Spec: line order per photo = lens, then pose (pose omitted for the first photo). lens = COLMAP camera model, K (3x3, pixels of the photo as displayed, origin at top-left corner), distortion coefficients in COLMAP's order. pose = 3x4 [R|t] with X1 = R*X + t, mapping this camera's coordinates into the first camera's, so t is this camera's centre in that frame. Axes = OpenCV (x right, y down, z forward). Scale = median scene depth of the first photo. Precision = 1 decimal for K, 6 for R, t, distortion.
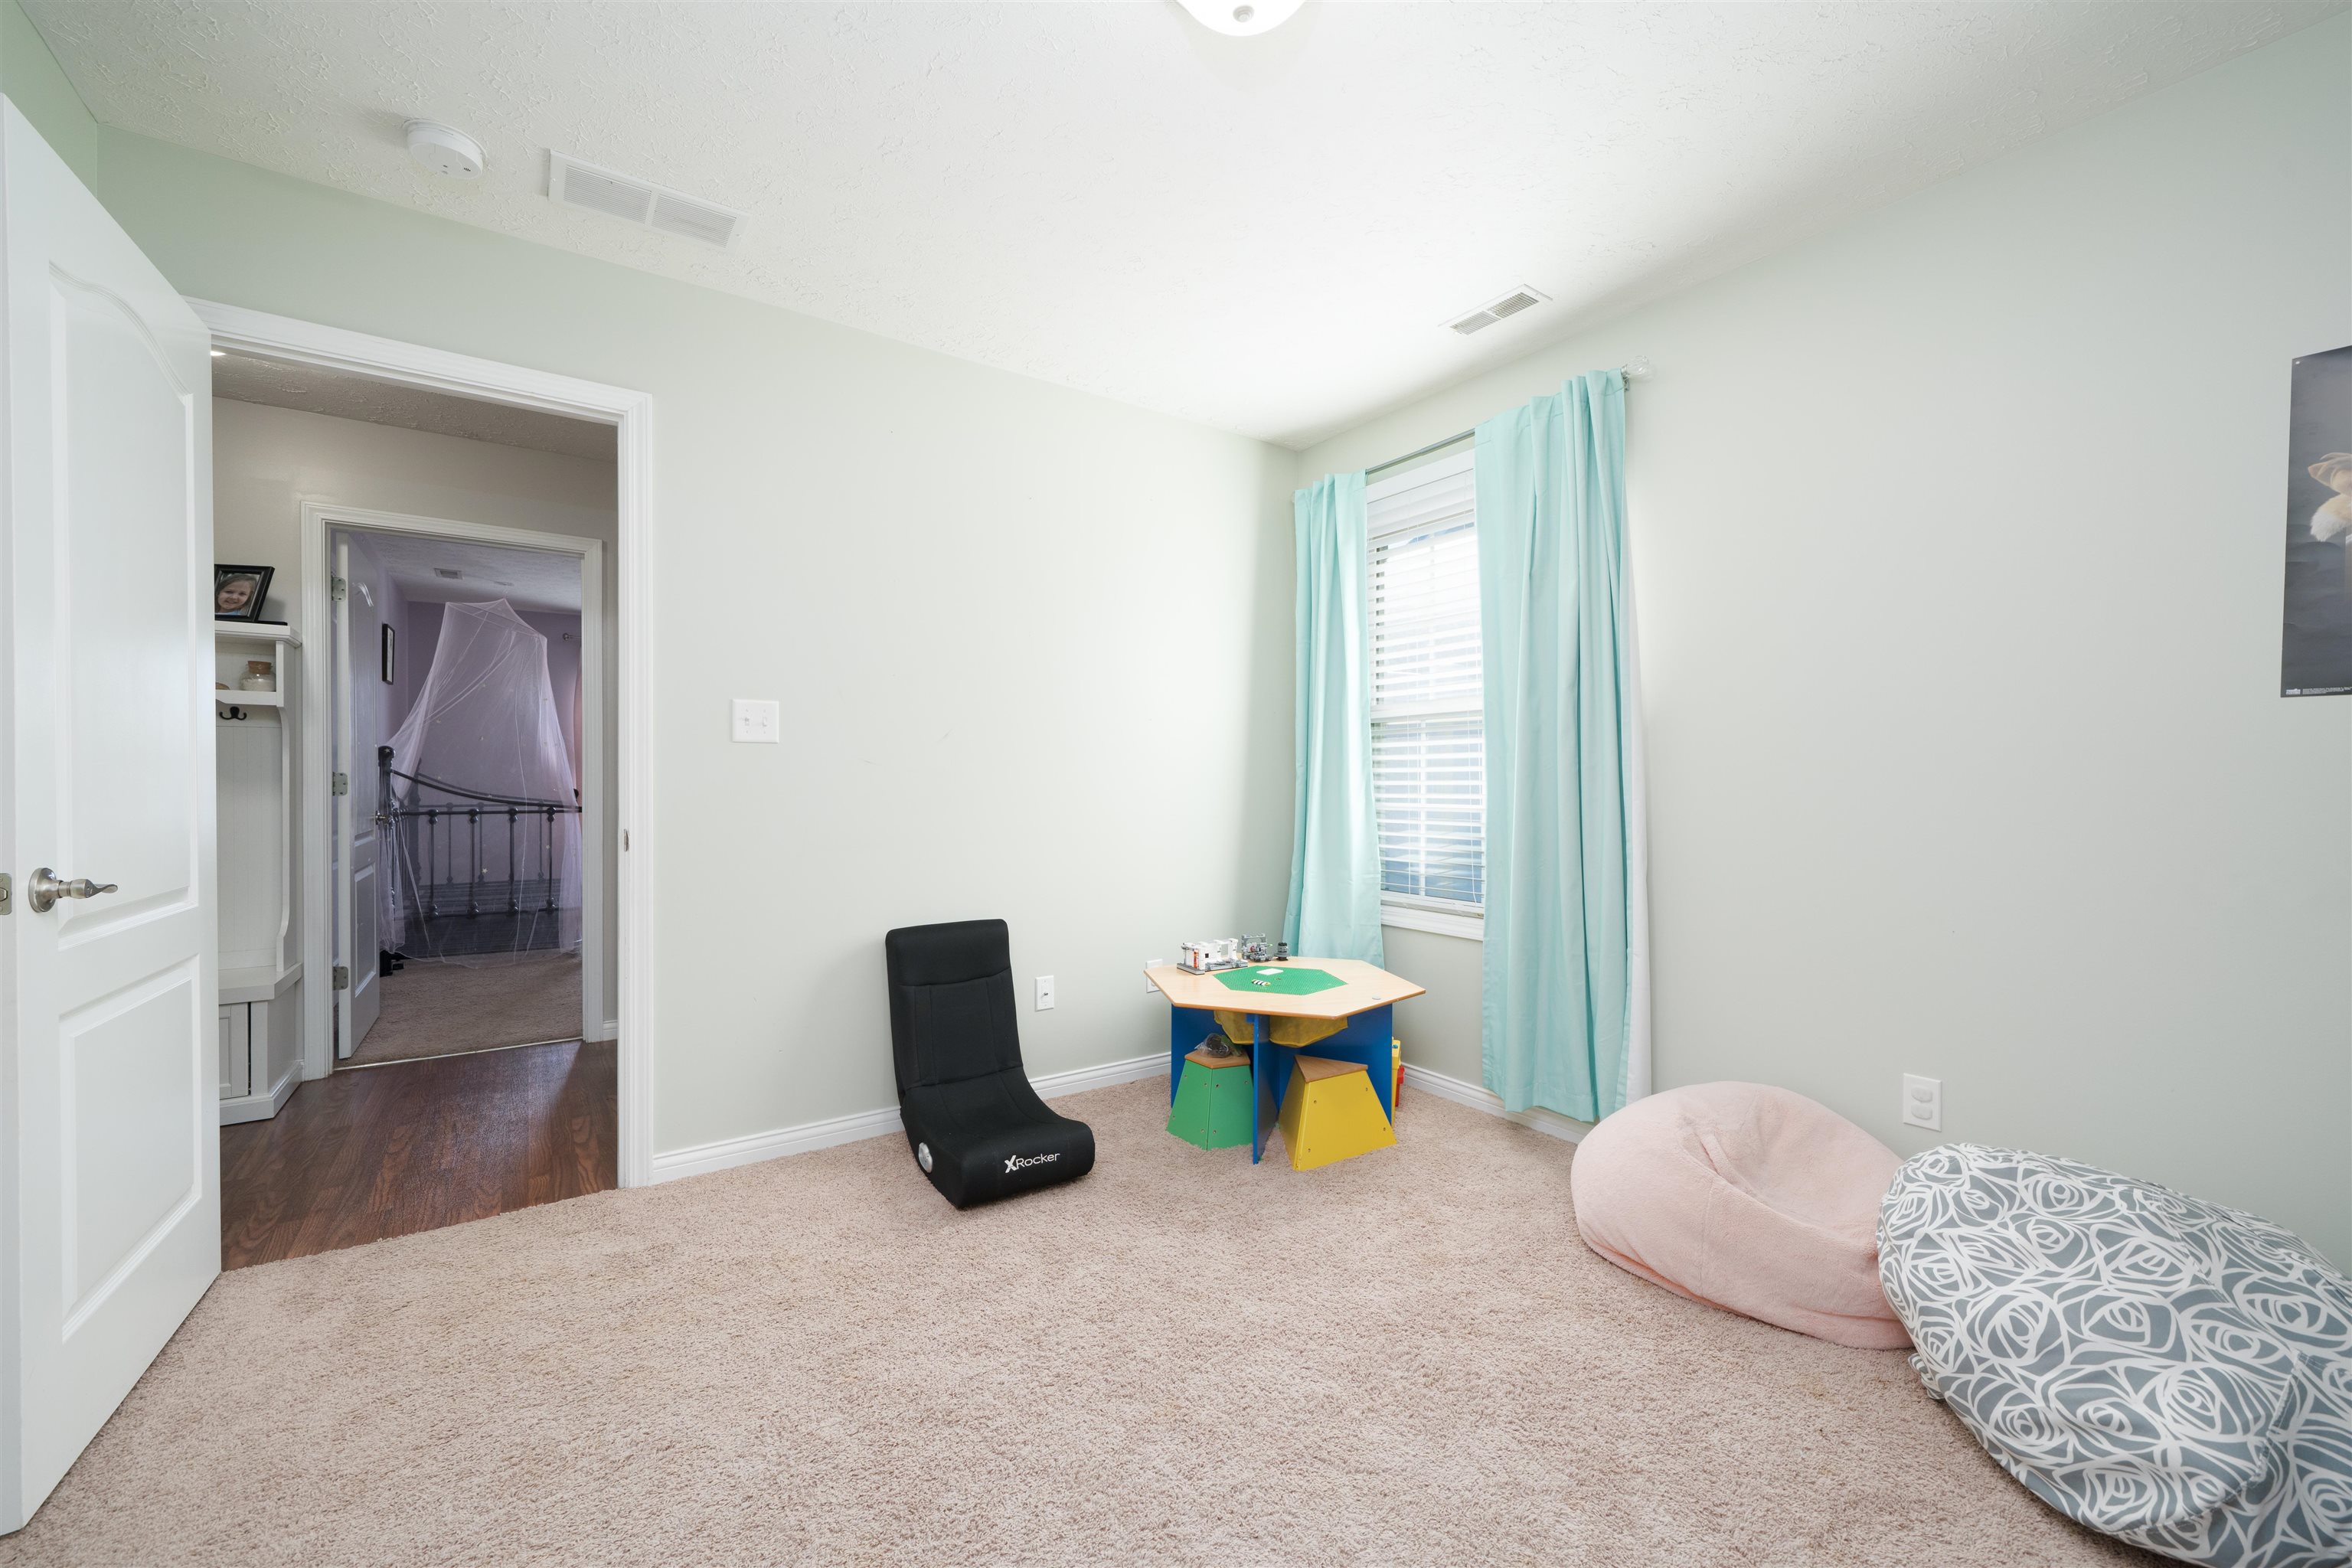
lens RADIAL K [[936.2, 0, 1169.4], [0, 936.2, 786.7], [0, 0, 1]] dist [-0.002219, 0.000413]
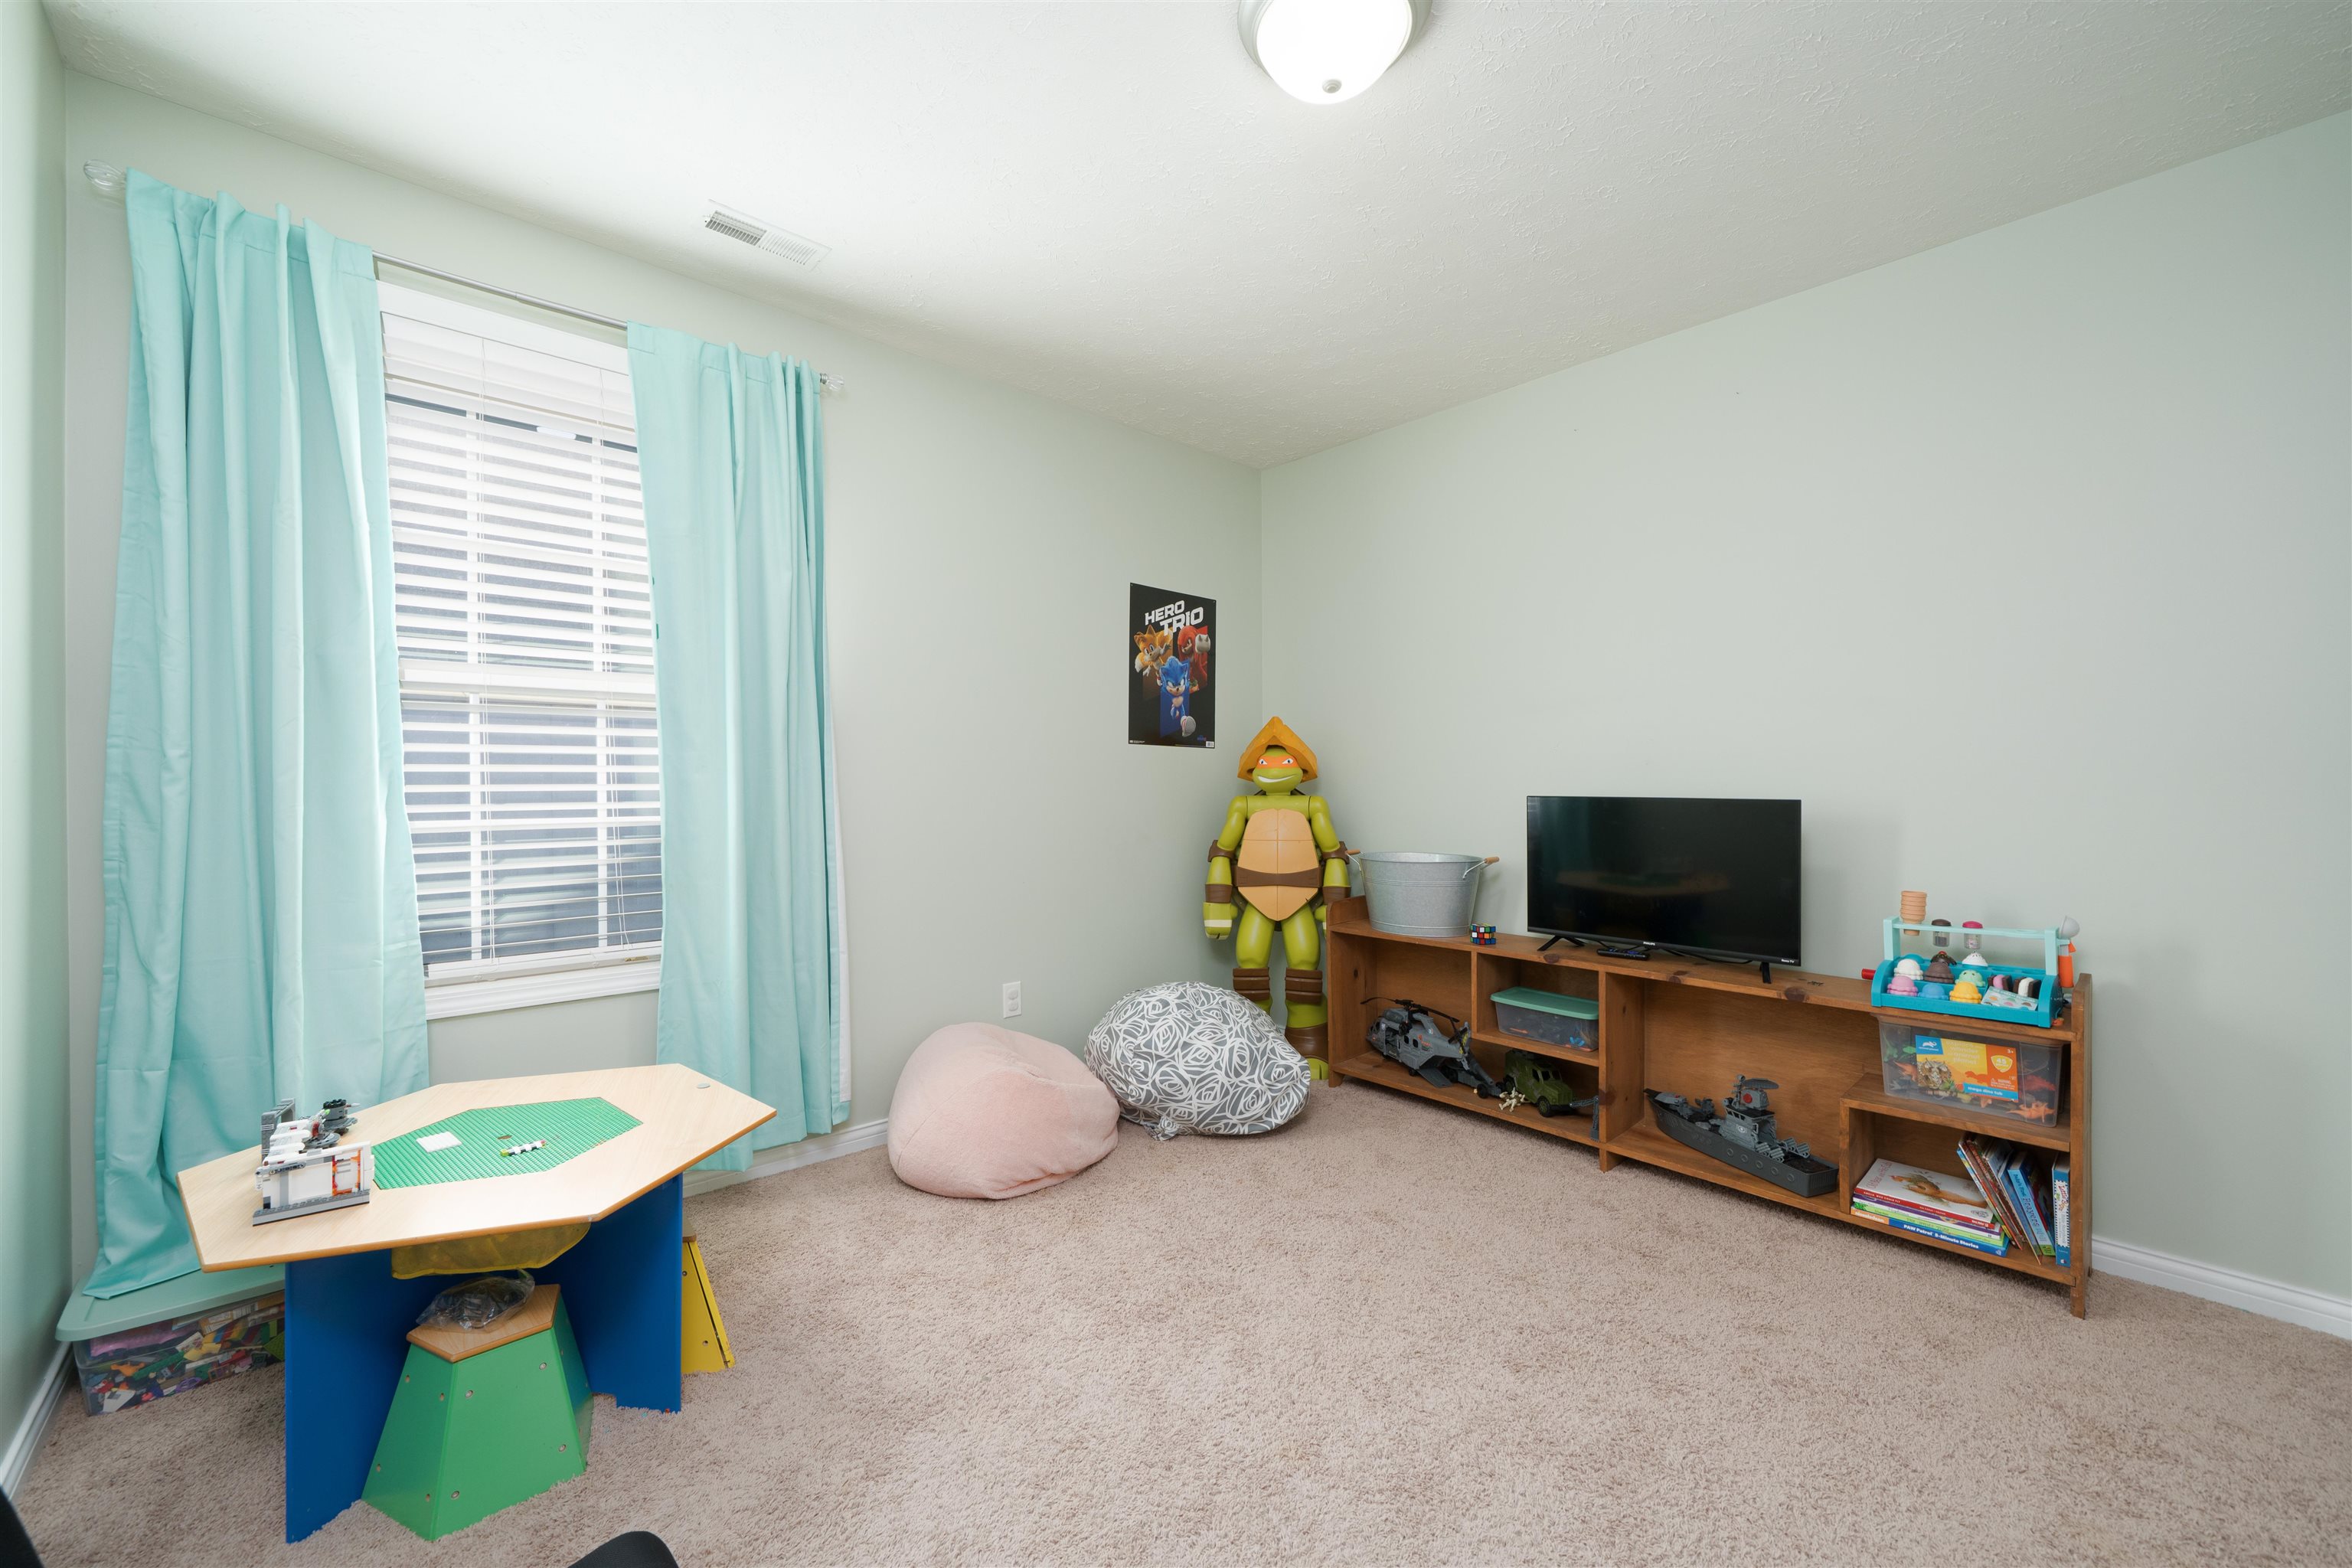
lens RADIAL K [[936.2, 0, 1166.7], [0, 936.2, 776.4], [0, 0, 1]] dist [-0.002219, 0.000413]
pose [[-0.142574, 0.004194, 0.989775, -0.799720], [0.004626, 0.999983, -0.003571, -0.013458], [-0.989773, 0.004070, -0.142591, 1.095083]]
